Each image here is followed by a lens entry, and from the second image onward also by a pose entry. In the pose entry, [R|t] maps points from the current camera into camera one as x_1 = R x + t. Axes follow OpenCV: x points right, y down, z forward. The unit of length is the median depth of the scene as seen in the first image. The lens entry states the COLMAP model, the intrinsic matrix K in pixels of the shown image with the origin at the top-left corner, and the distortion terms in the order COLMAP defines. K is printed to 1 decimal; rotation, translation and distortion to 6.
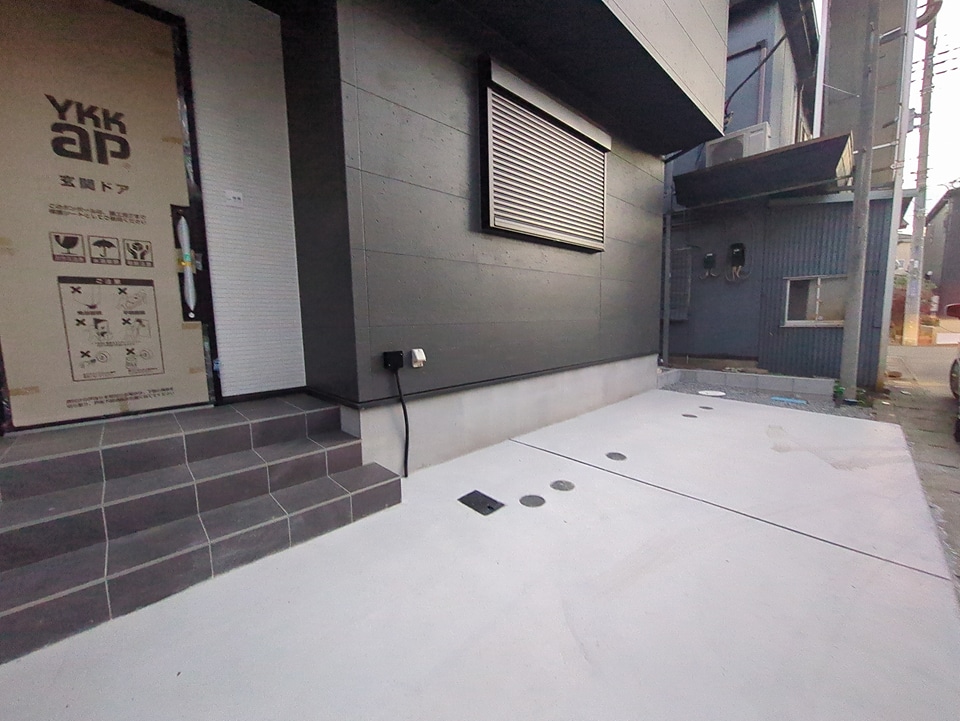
lens RADIAL K [[375.8, 0, 480.0], [0, 375.8, 360.5], [0, 0, 1]] dist [-0.001826, -0.000026]
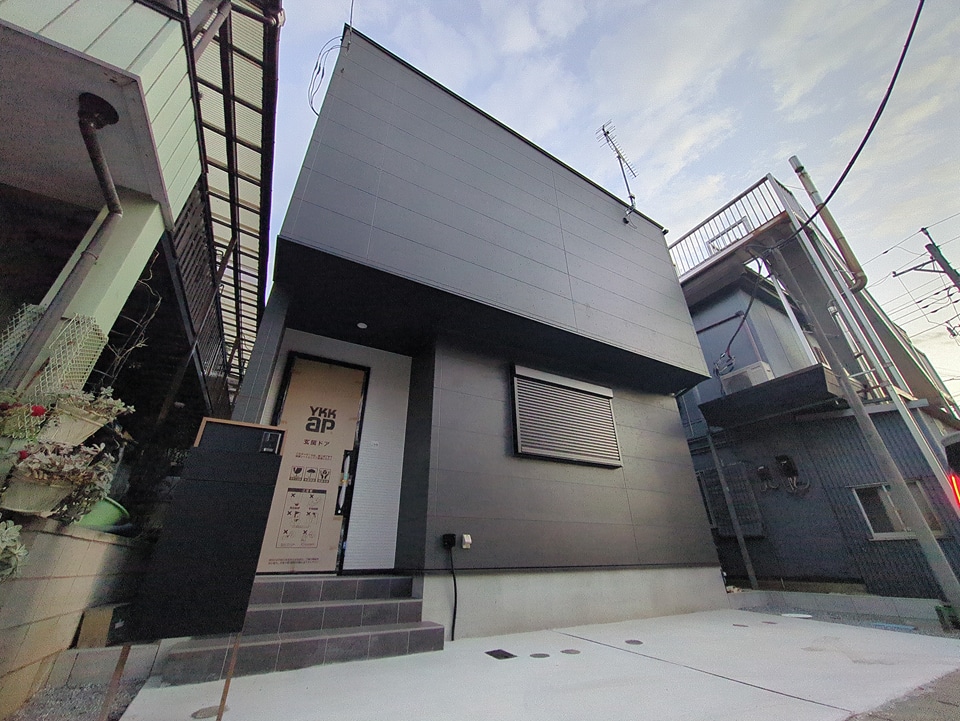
lens RADIAL K [[375.8, 0, 480.0], [0, 375.8, 360.5], [0, 0, 1]] dist [-0.001826, -0.000026]
pose [[0.966802, -0.109589, -0.230835, 0.318134], [-0.038463, 0.830662, -0.555447, 0.231205], [0.252617, 0.545886, 0.798870, -0.575887]]
